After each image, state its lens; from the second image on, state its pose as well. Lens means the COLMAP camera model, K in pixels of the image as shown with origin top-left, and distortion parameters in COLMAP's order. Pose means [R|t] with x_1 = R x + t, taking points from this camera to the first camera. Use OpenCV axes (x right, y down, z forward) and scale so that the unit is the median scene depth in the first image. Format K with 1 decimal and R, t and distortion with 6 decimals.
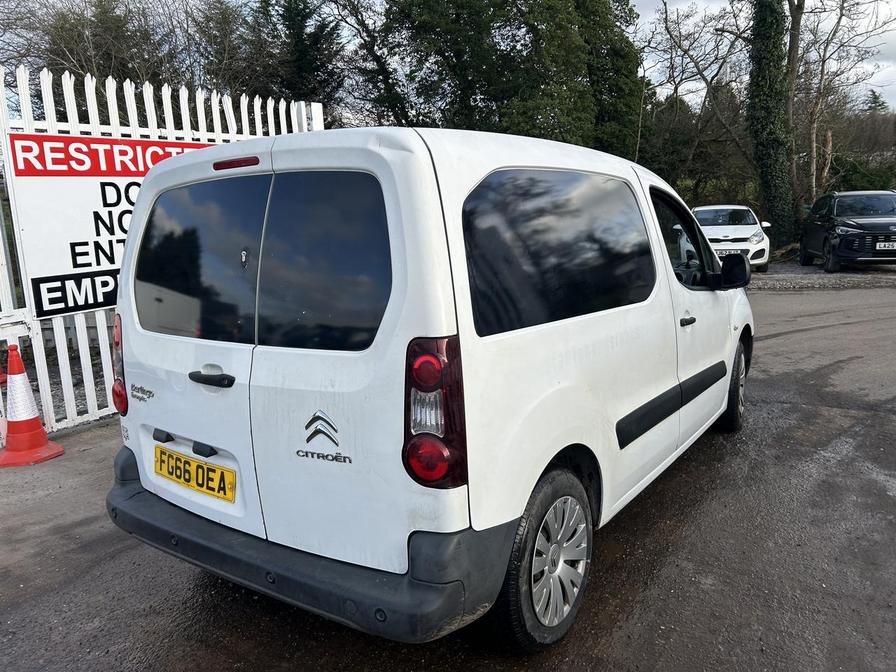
lens RADIAL K [[675.5, 0, 450.0], [0, 675.5, 329.6], [0, 0, 1]] dist [0.042917, -0.044744]
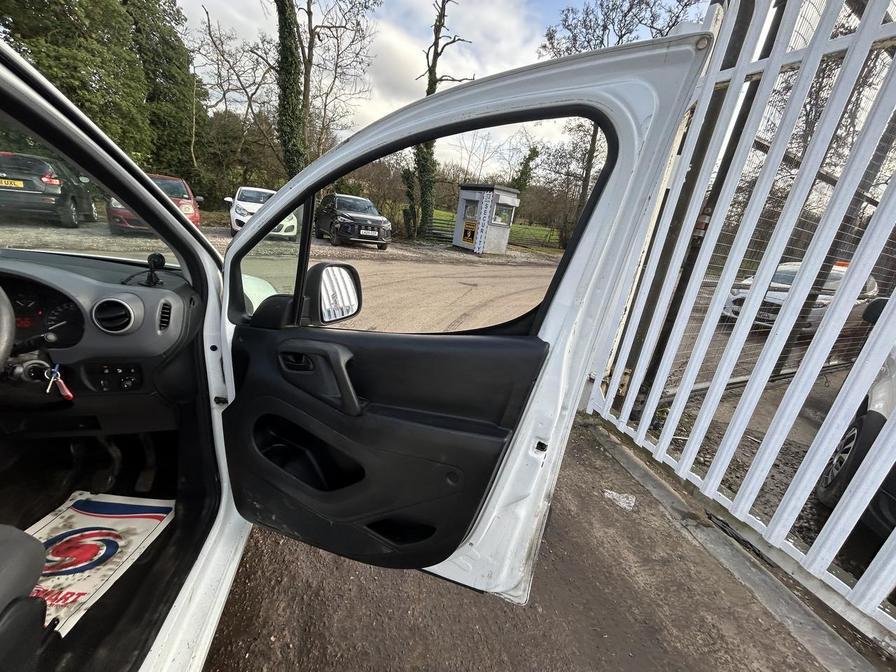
lens RADIAL K [[361.4, 0, 449.8], [0, 361.4, 337.4], [0, 0, 1]] dist [0.000131, -0.000875]
pose [[0.672873, -0.109150, 0.731661, 0.507863], [-0.034789, 0.983292, 0.178682, -0.177242], [-0.738939, -0.145684, 0.657833, 1.131510]]
